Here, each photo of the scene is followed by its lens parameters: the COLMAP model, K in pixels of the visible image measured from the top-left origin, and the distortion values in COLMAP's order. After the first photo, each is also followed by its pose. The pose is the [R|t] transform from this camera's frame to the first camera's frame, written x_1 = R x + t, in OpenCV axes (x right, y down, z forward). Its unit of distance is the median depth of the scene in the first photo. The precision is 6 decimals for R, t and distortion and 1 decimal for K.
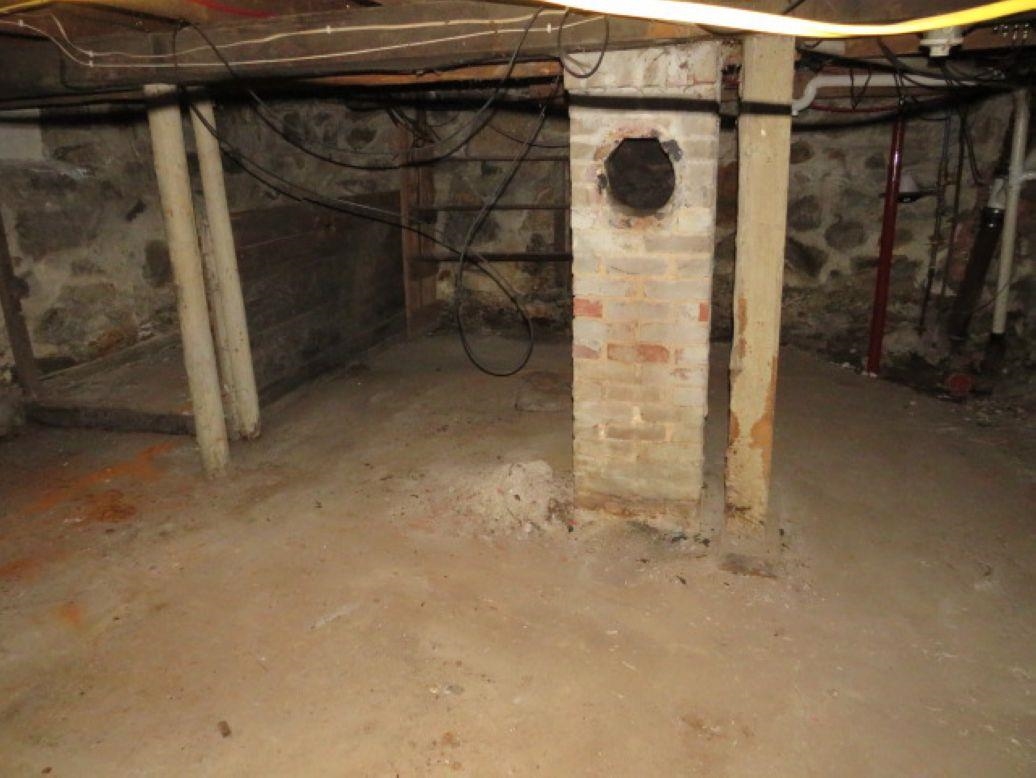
lens RADIAL K [[752.1, 0, 519.3], [0, 752.1, 388.9], [0, 0, 1]] dist [-0.012421, -0.002196]
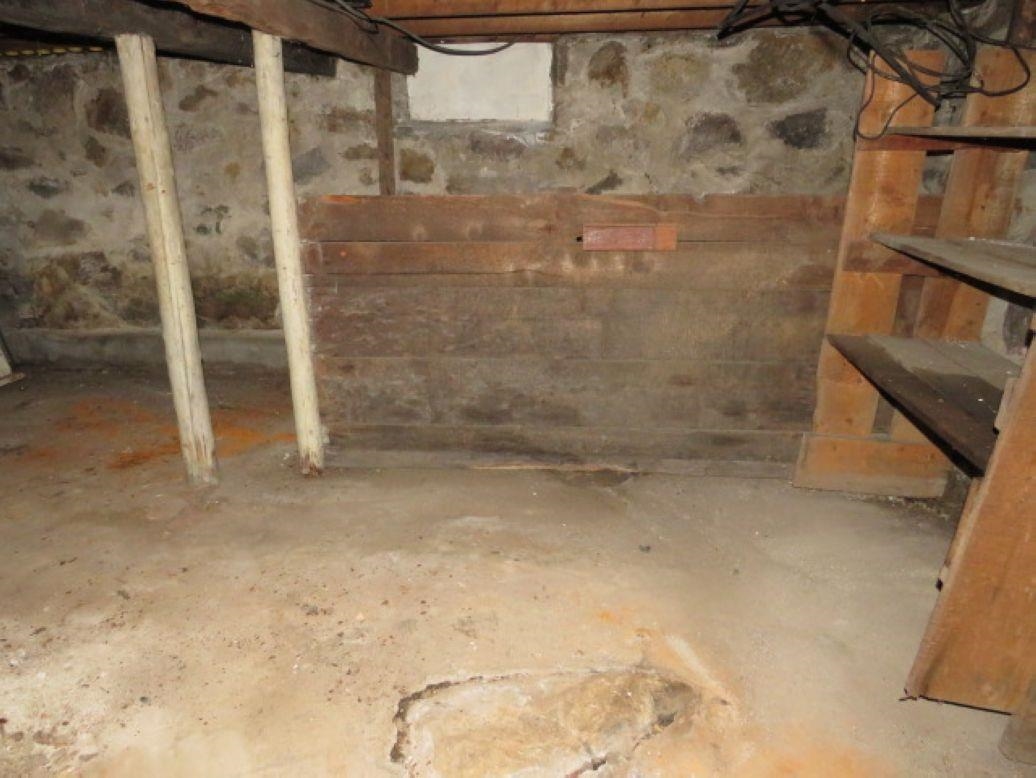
lens RADIAL K [[752.1, 0, 518.2], [0, 752.1, 385.1], [0, 0, 1]] dist [-0.012421, -0.002196]
pose [[0.155181, 0.332552, -0.930230, 0.355629], [-0.290595, 0.915342, 0.278752, -0.276569], [0.944179, 0.227063, 0.238682, 0.880848]]
